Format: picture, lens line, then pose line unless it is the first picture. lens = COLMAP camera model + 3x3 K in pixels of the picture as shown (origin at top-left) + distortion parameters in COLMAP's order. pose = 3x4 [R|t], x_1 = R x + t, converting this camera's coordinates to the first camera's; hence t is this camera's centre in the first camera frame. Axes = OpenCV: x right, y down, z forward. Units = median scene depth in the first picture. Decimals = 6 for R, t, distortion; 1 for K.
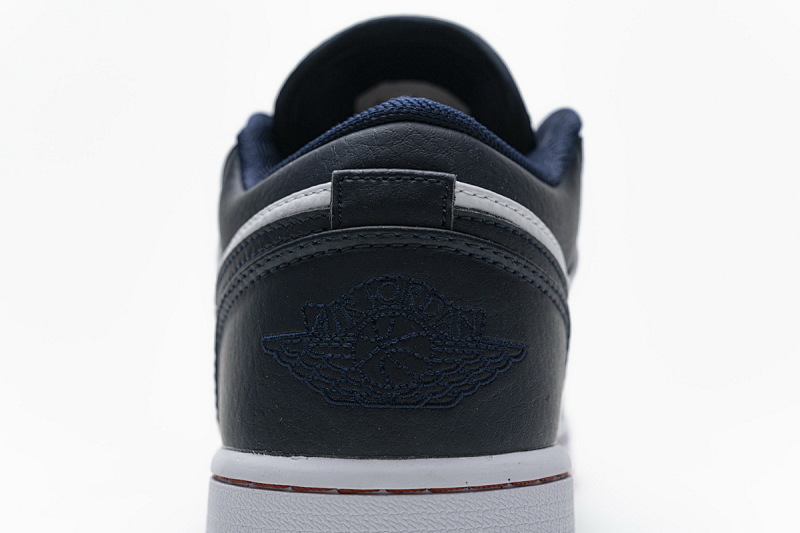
lens RADIAL K [[1459.8, 0, 395.2], [0, 1459.8, 263.7], [0, 0, 1]] dist [0.010428, 0.000000]
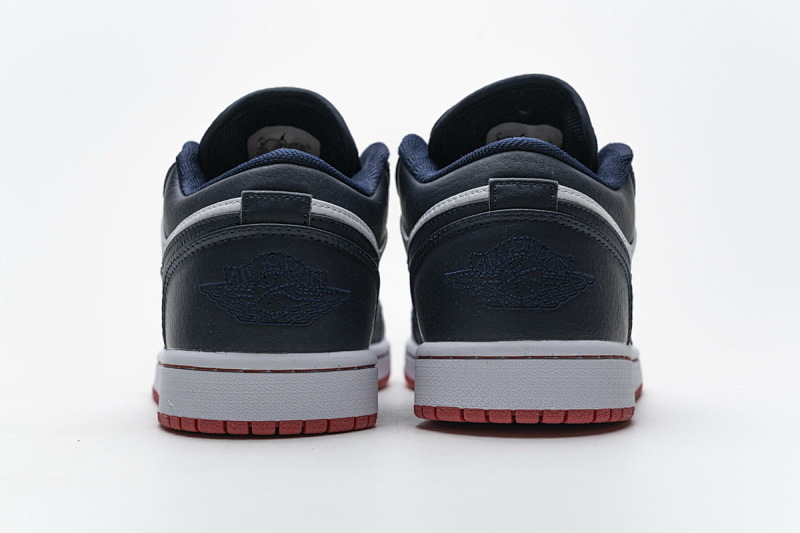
lens RADIAL K [[1601.5, 0, 401.4], [0, 1601.5, 264.0], [0, 0, 1]] dist [0.026920, 0.000000]
pose [[0.994600, 0.016096, 0.102528, -0.048311], [-0.020758, 0.998791, 0.044571, -0.065635], [-0.101687, -0.046458, 0.993731, -0.941546]]
